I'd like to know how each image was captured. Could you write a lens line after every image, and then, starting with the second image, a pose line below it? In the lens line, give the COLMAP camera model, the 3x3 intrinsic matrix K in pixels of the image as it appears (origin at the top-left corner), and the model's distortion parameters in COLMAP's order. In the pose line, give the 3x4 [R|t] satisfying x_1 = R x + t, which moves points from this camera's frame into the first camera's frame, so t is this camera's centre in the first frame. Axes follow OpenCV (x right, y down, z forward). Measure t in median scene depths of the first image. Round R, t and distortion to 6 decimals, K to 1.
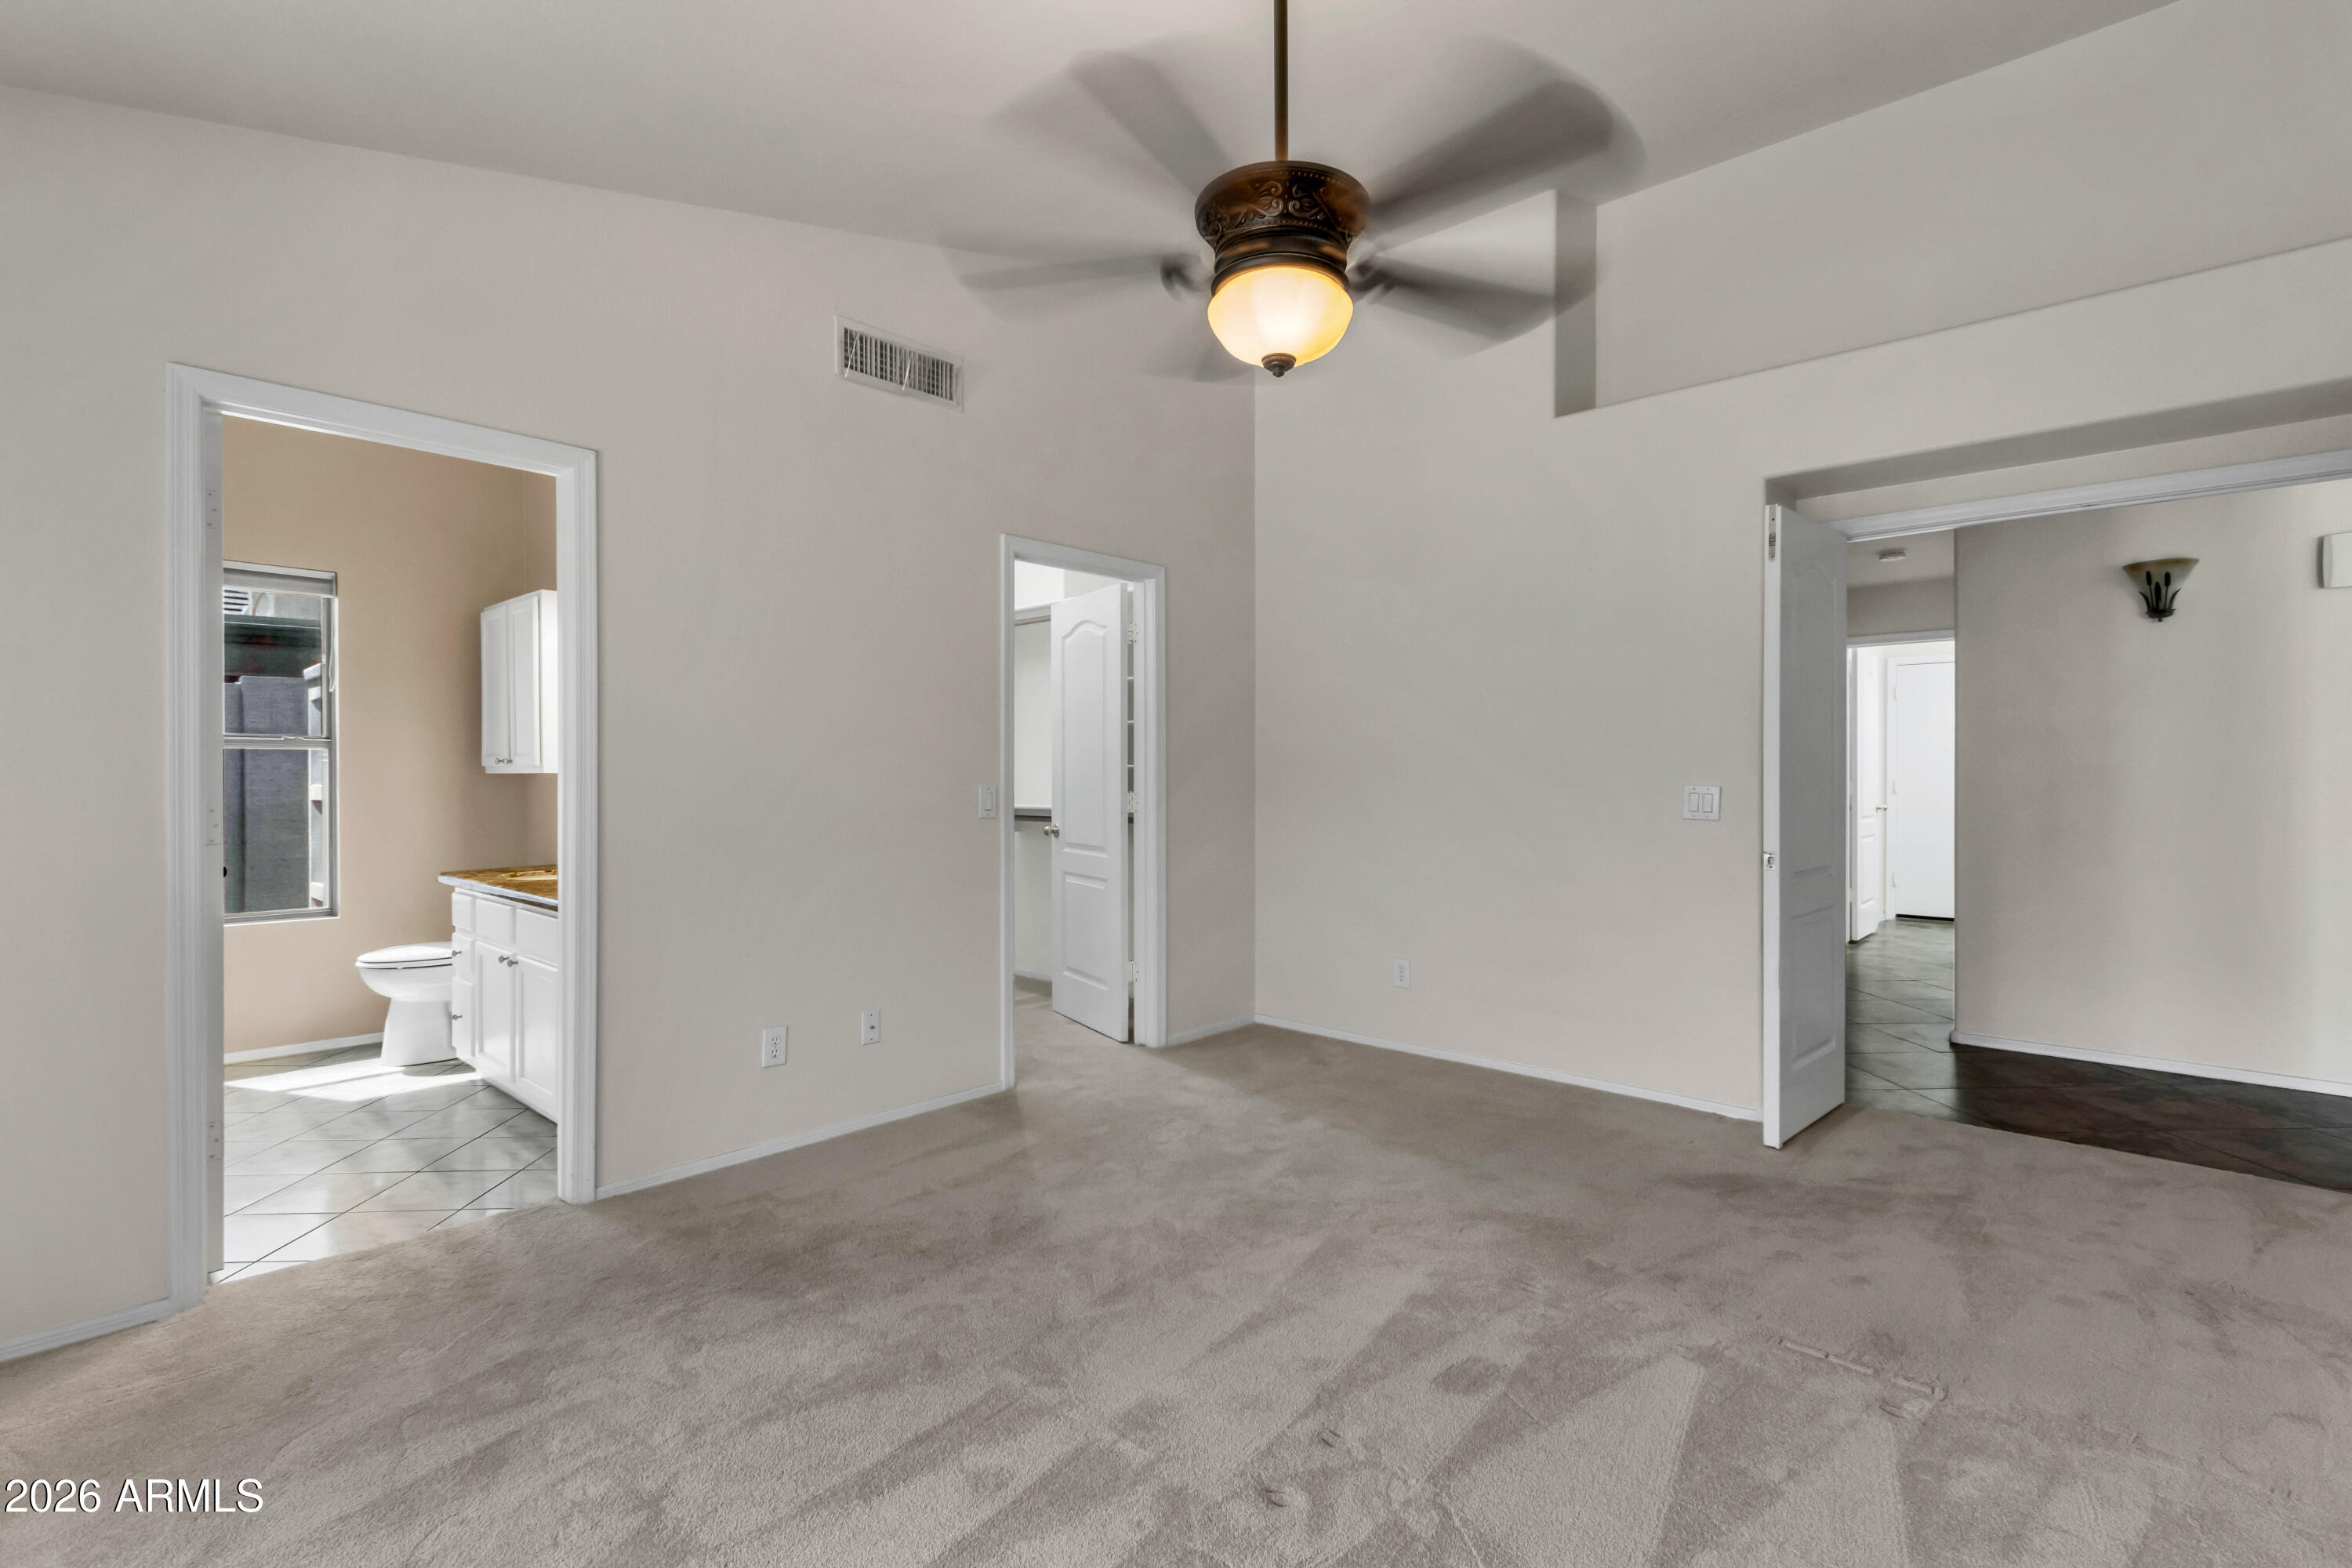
lens RADIAL K [[1088.4, 0, 1178.8], [0, 1088.4, 785.4], [0, 0, 1]] dist [0.004935, -0.000971]
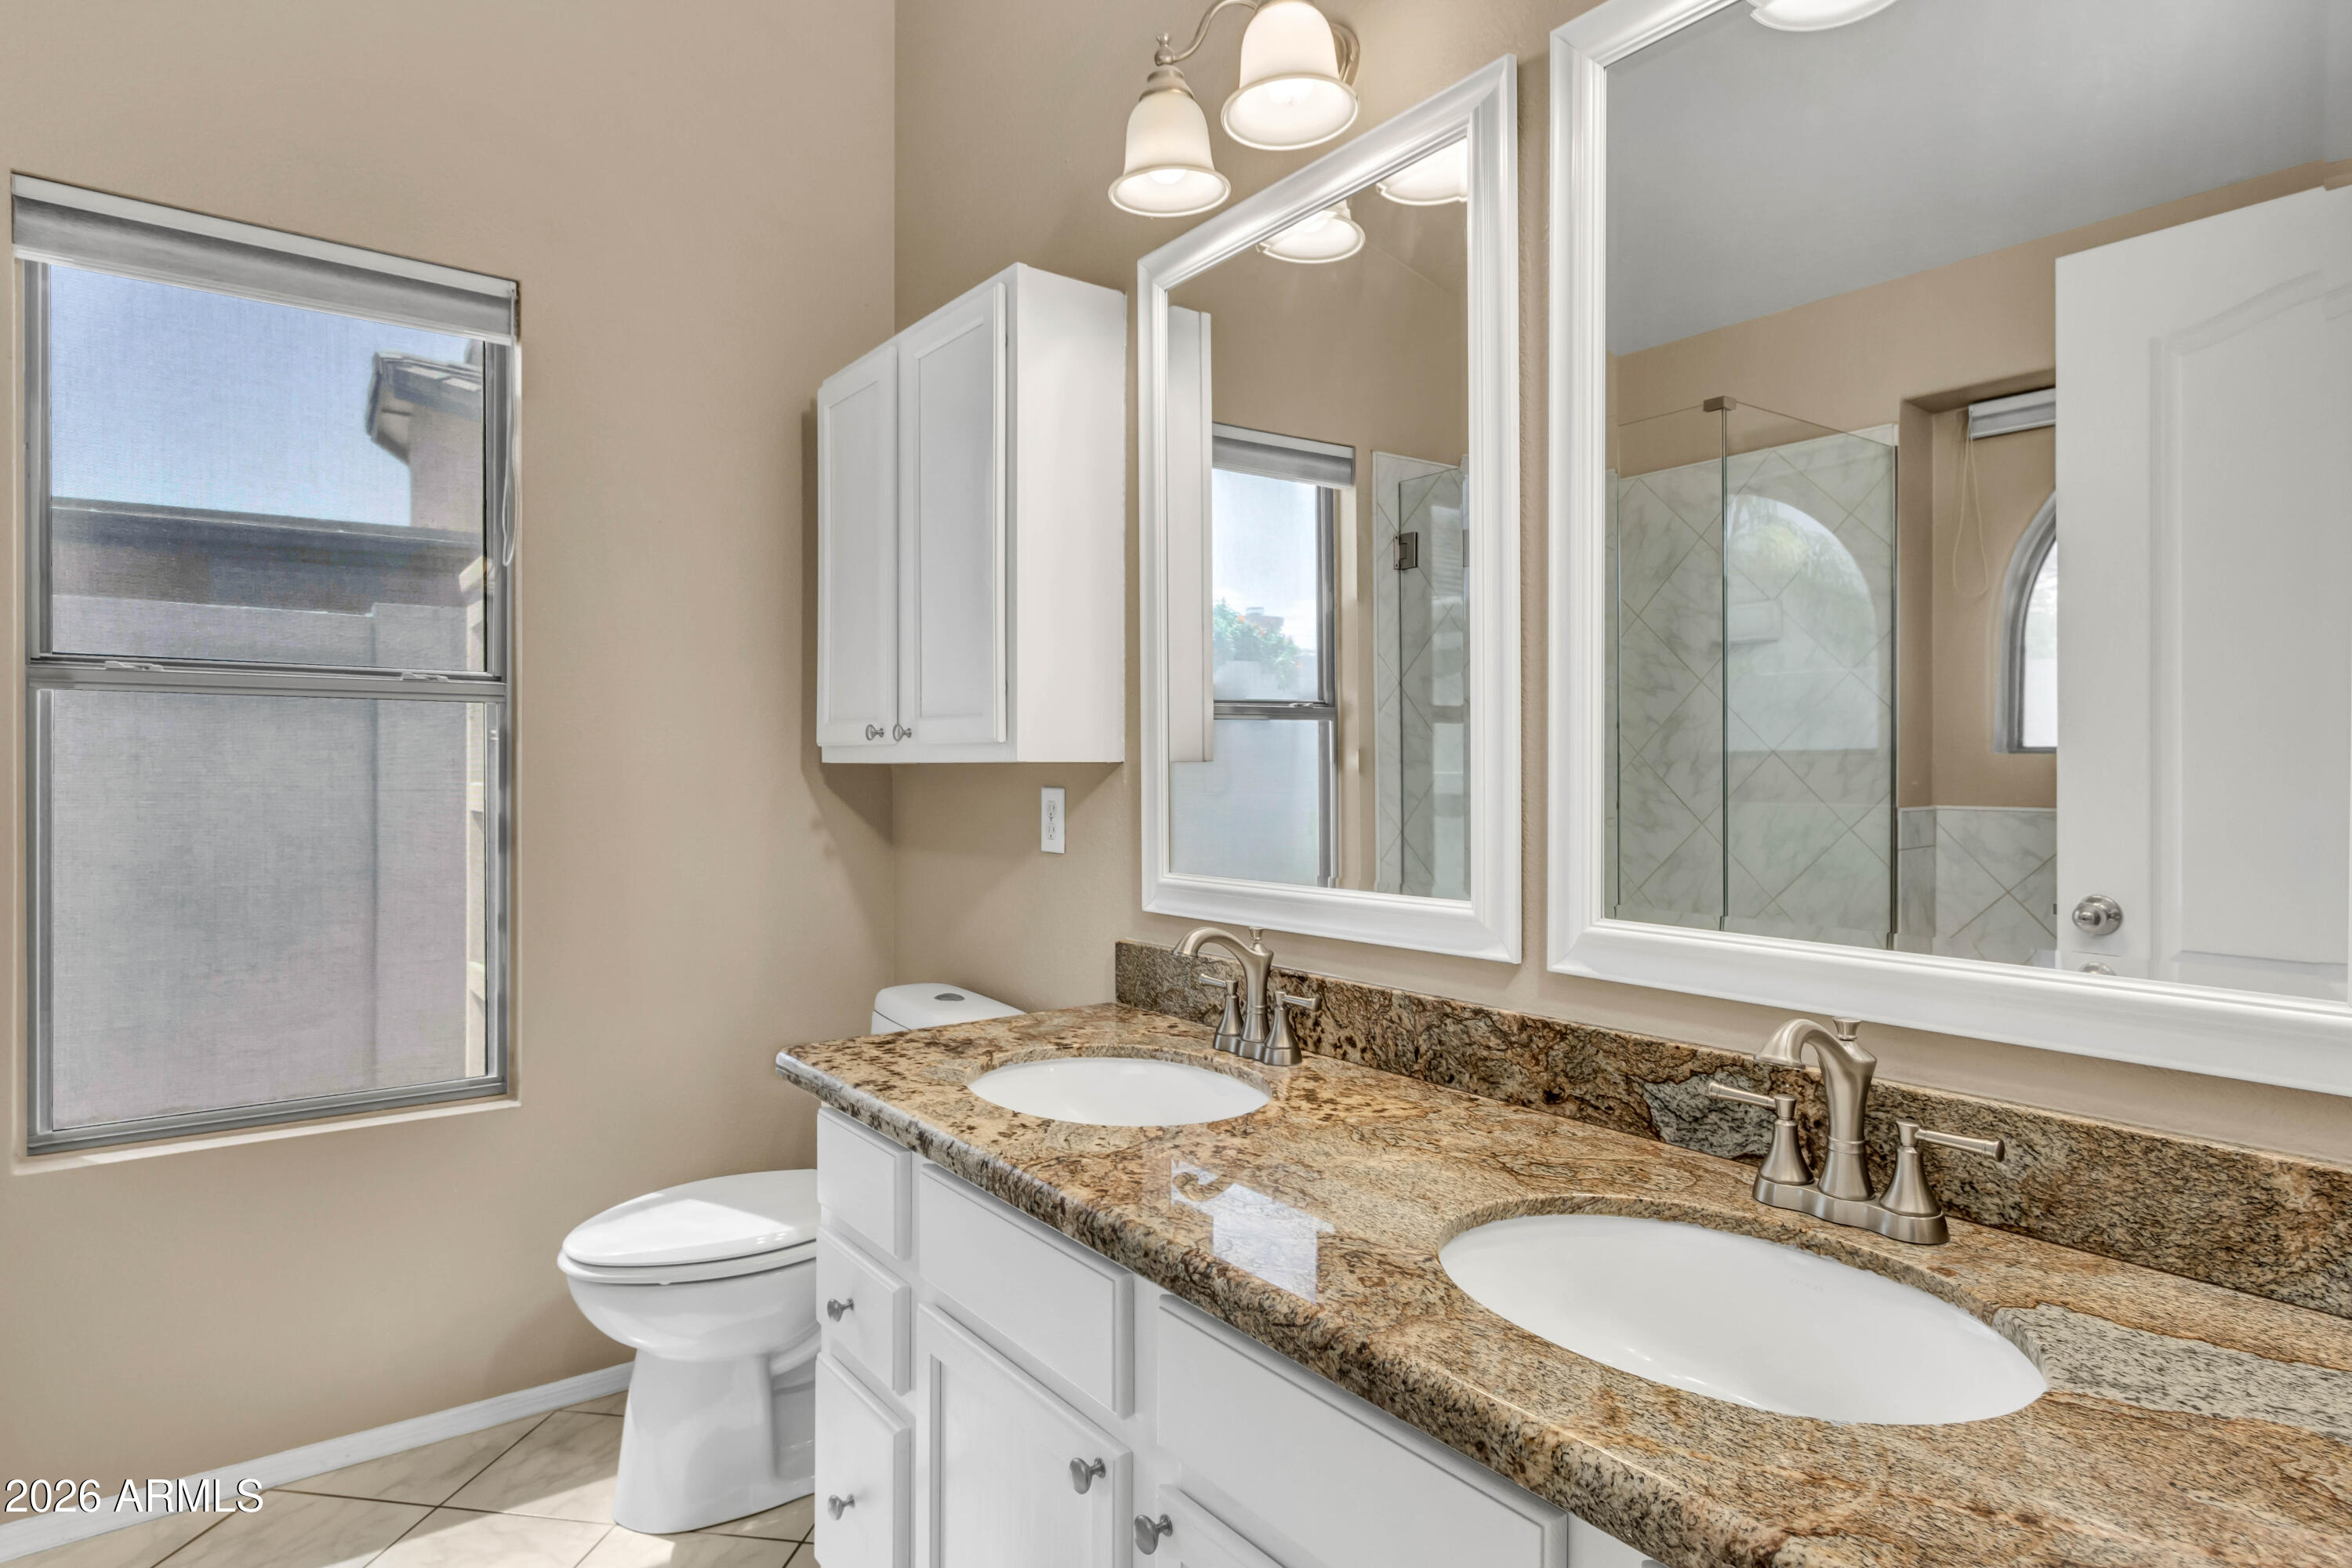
lens RADIAL K [[1372.0, 0, 1174.0], [0, 1372.0, 780.0], [0, 0, 1]] dist [0.007537, 0.001977]
pose [[0.982644, 0.009786, -0.185241, -0.426492], [-0.011062, 0.999922, -0.005853, -0.002769], [0.185169, 0.007801, 0.982676, 0.530647]]
